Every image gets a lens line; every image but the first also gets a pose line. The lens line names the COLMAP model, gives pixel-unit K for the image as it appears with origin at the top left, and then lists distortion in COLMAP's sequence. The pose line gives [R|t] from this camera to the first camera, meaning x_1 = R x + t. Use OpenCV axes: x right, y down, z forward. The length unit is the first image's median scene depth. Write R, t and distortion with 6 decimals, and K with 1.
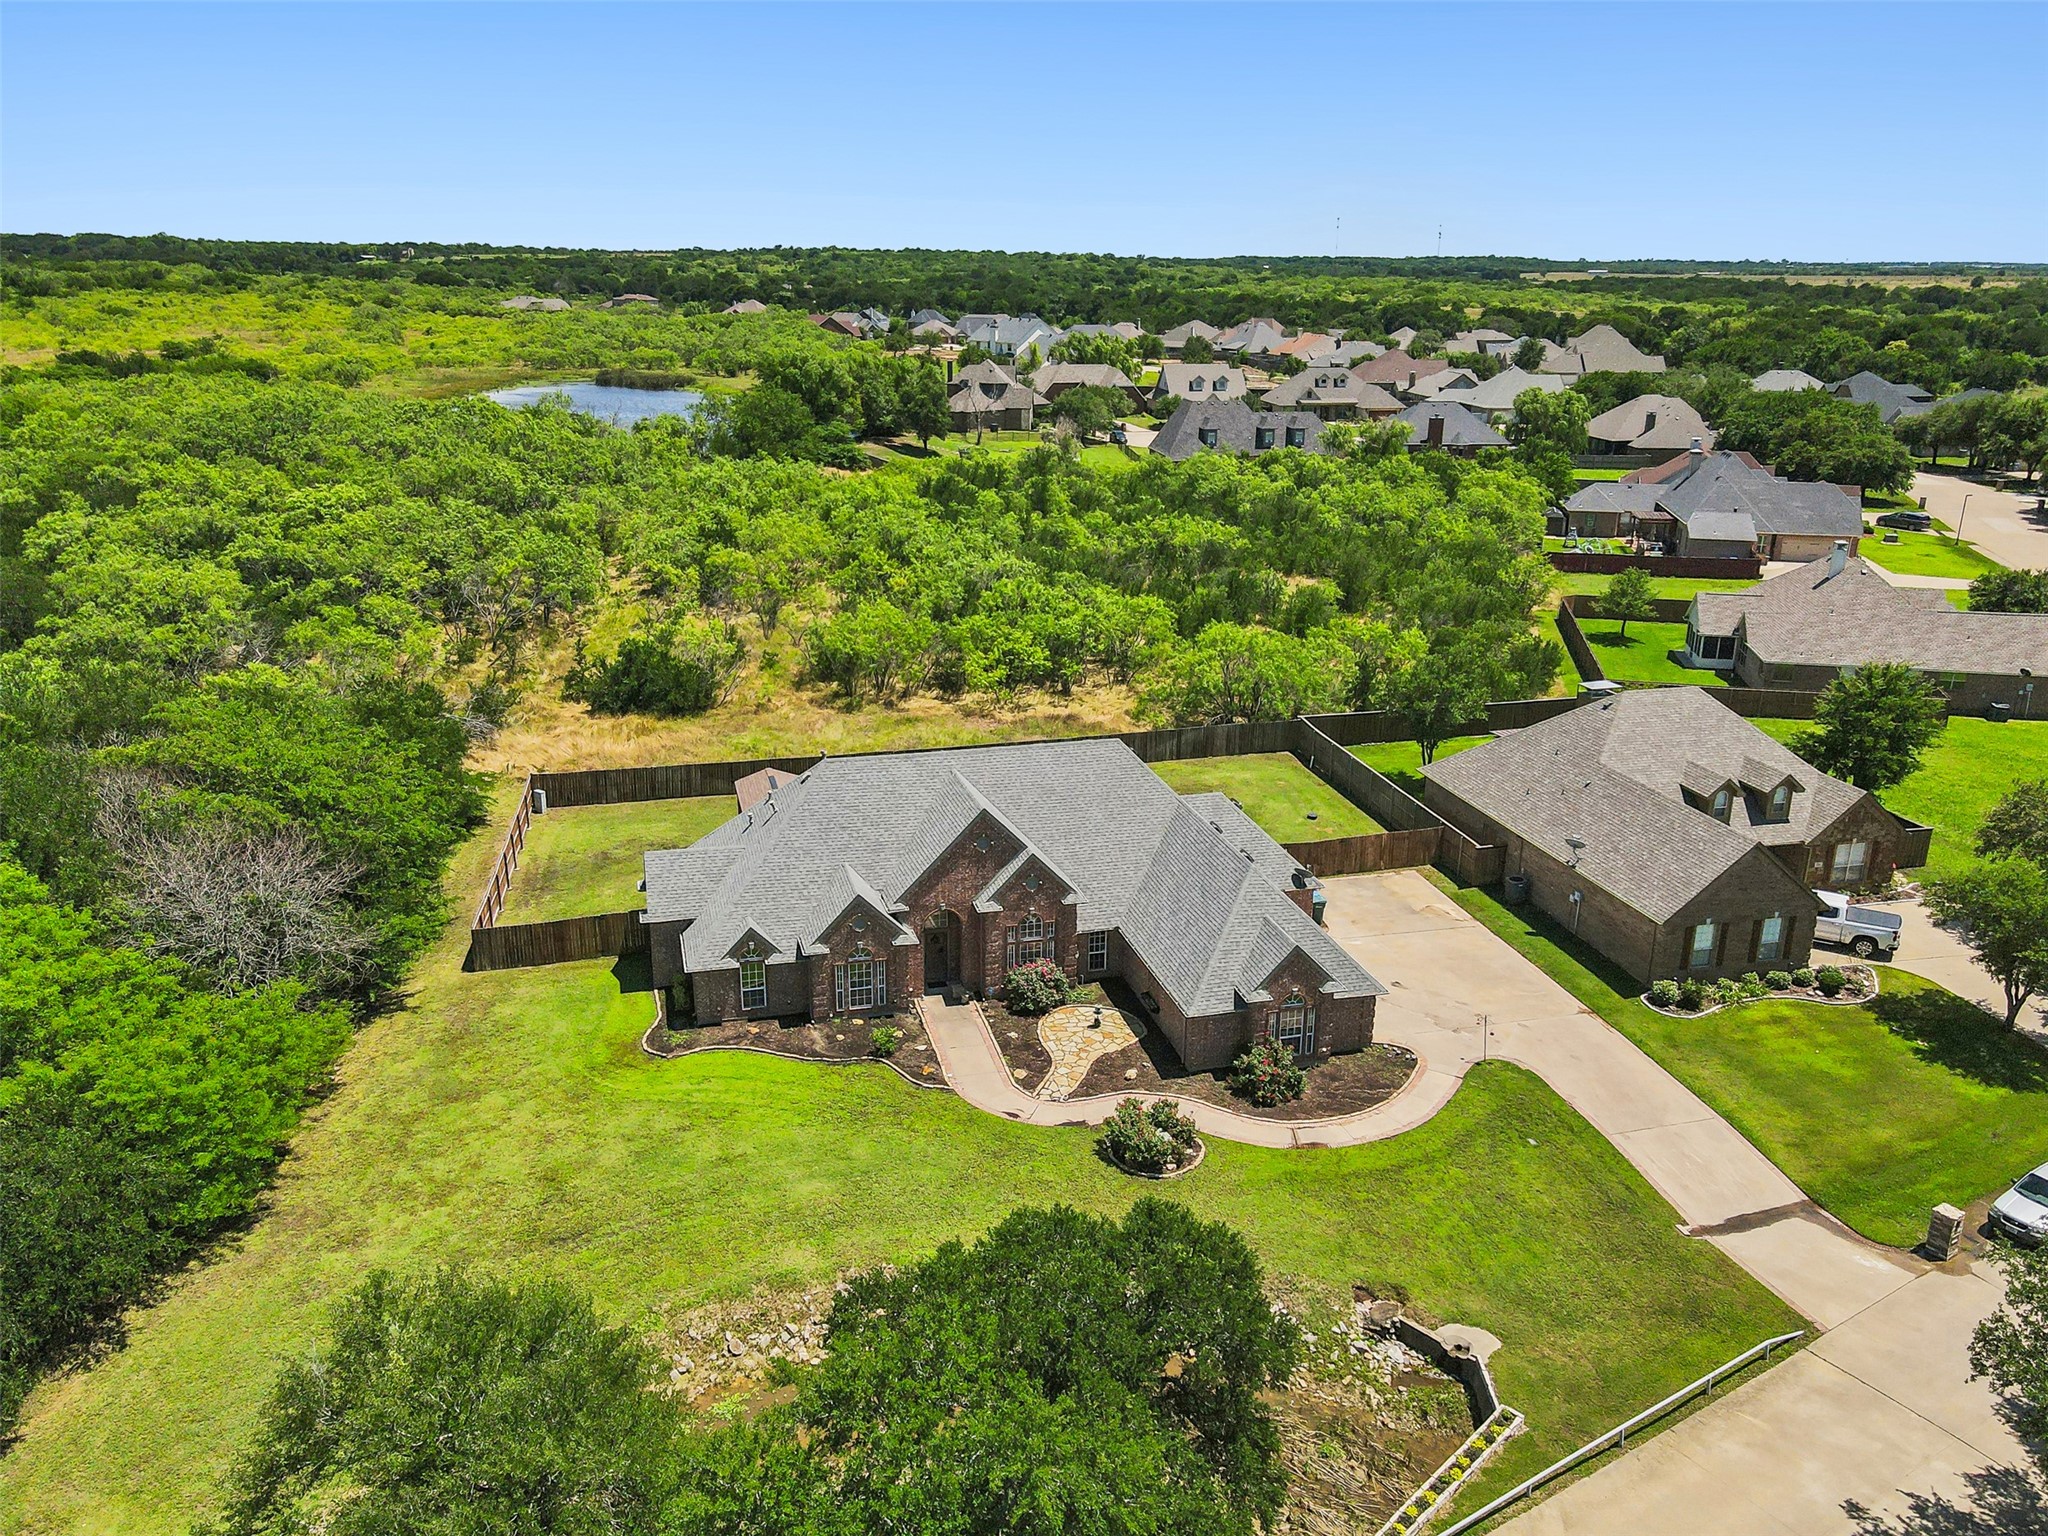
lens RADIAL K [[1566.1, 0, 1024.0], [0, 1566.1, 768.0], [0, 0, 1]] dist [0.006149, 0.058613]
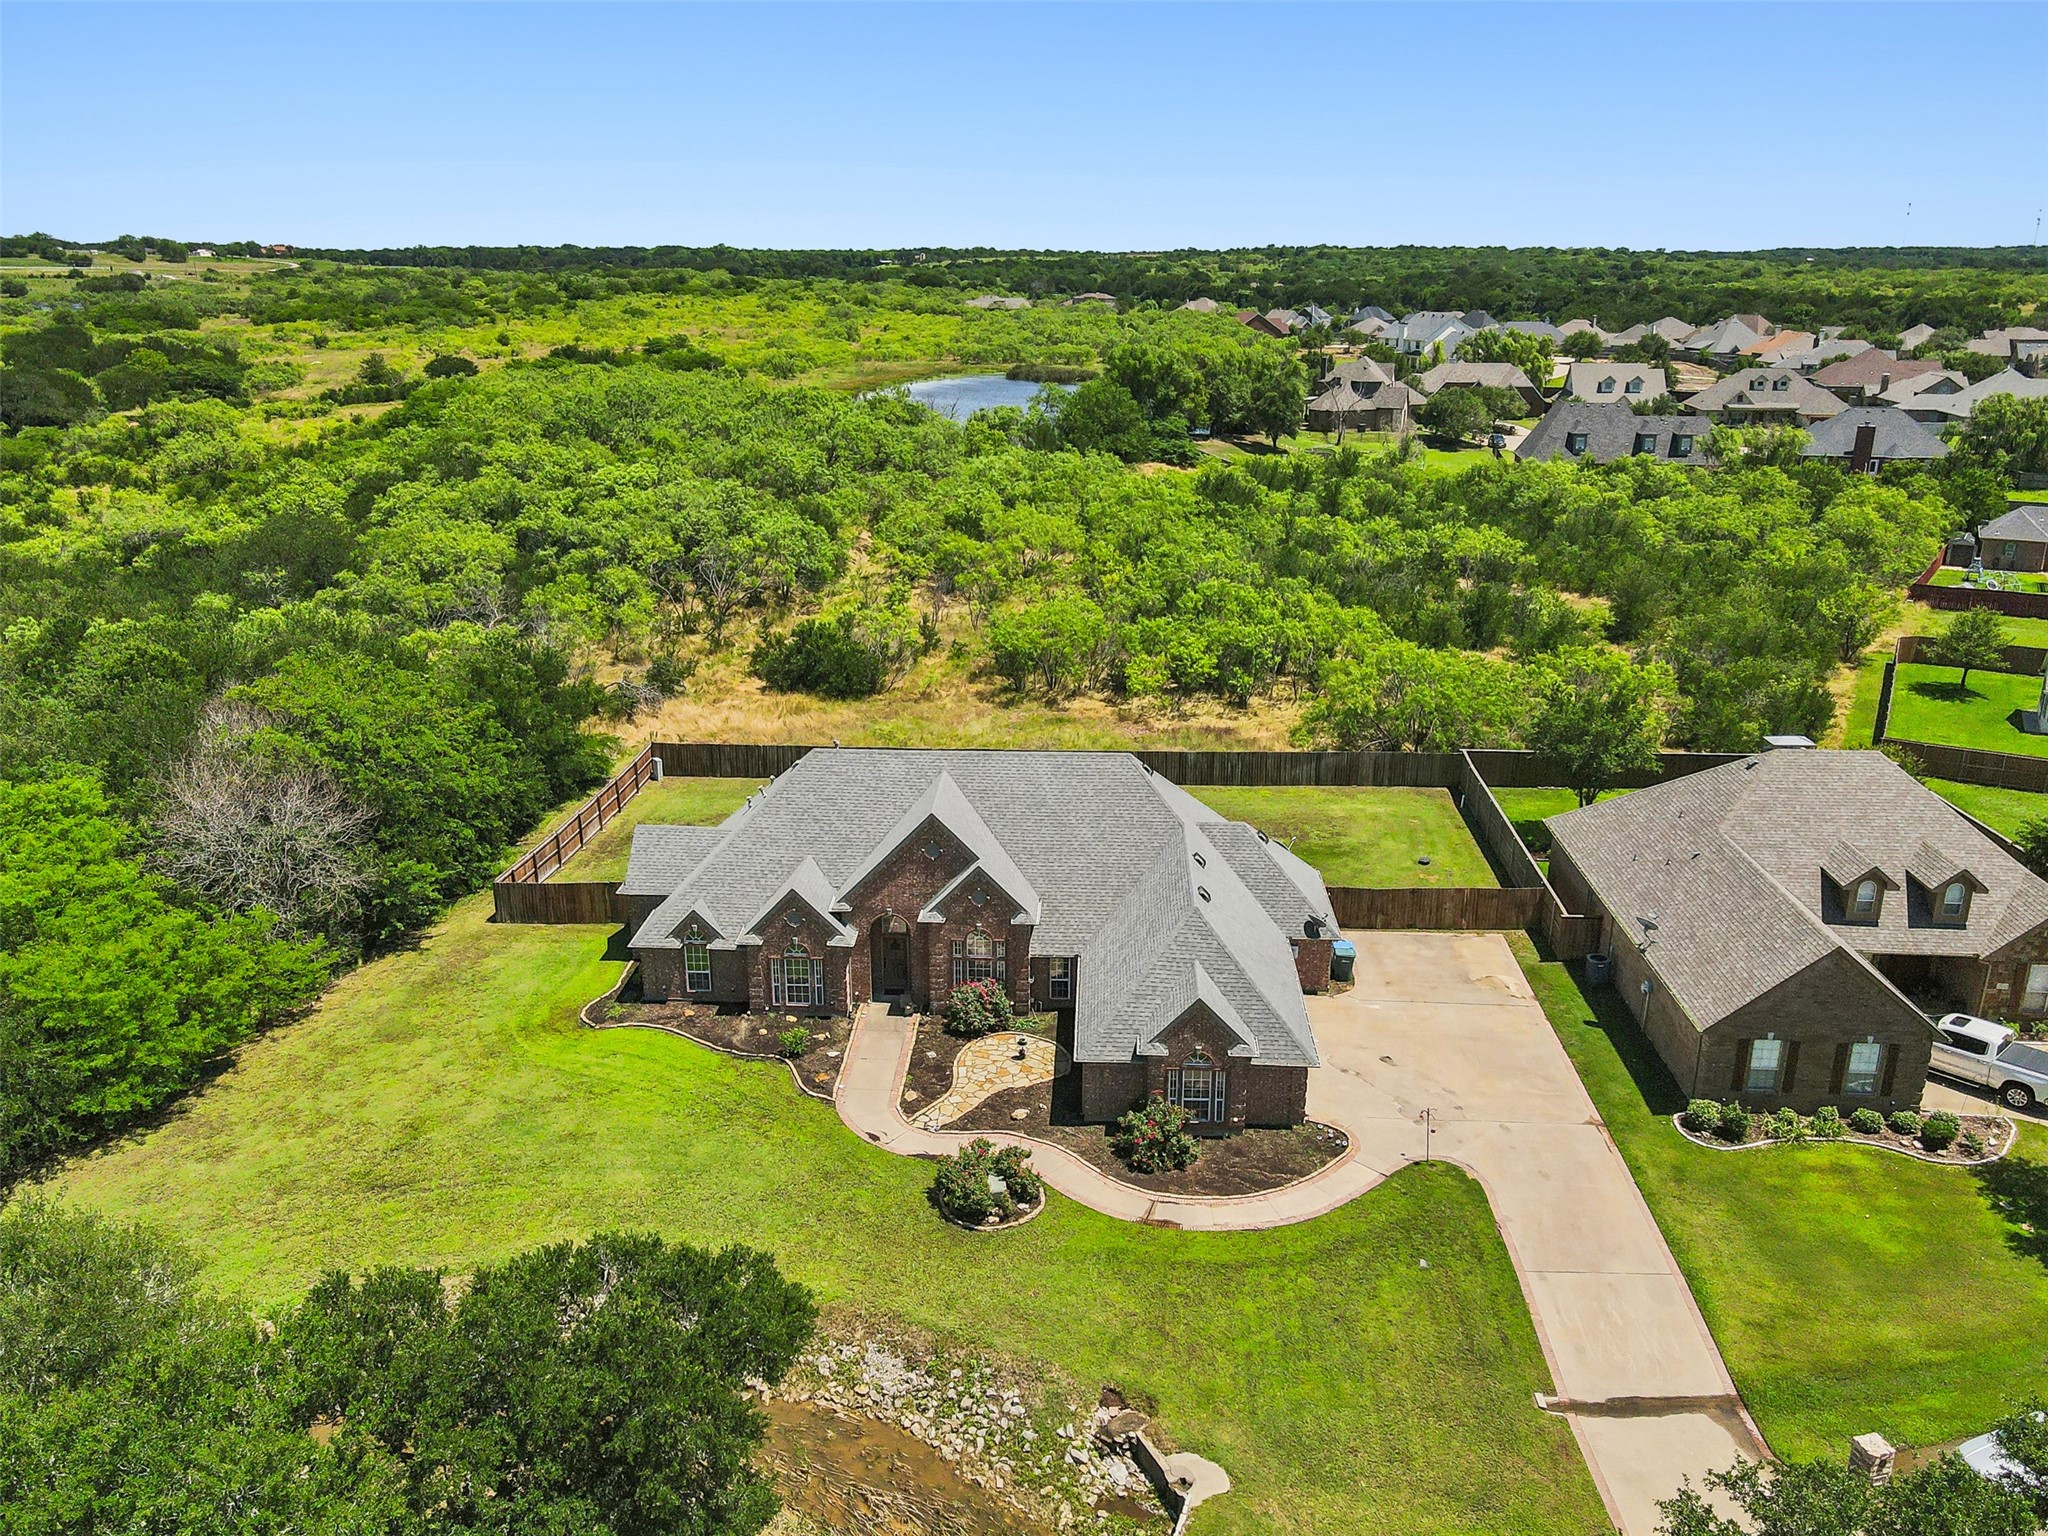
lens RADIAL K [[1566.3, 0, 1016.6], [0, 1566.3, 769.5], [0, 0, 1]] dist [0.000257, 0.031164]
pose [[0.951354, 0.087043, -0.295549, 0.279025], [-0.086698, 0.996132, 0.014297, -0.017443], [0.295650, 0.012022, 0.955221, 0.098535]]
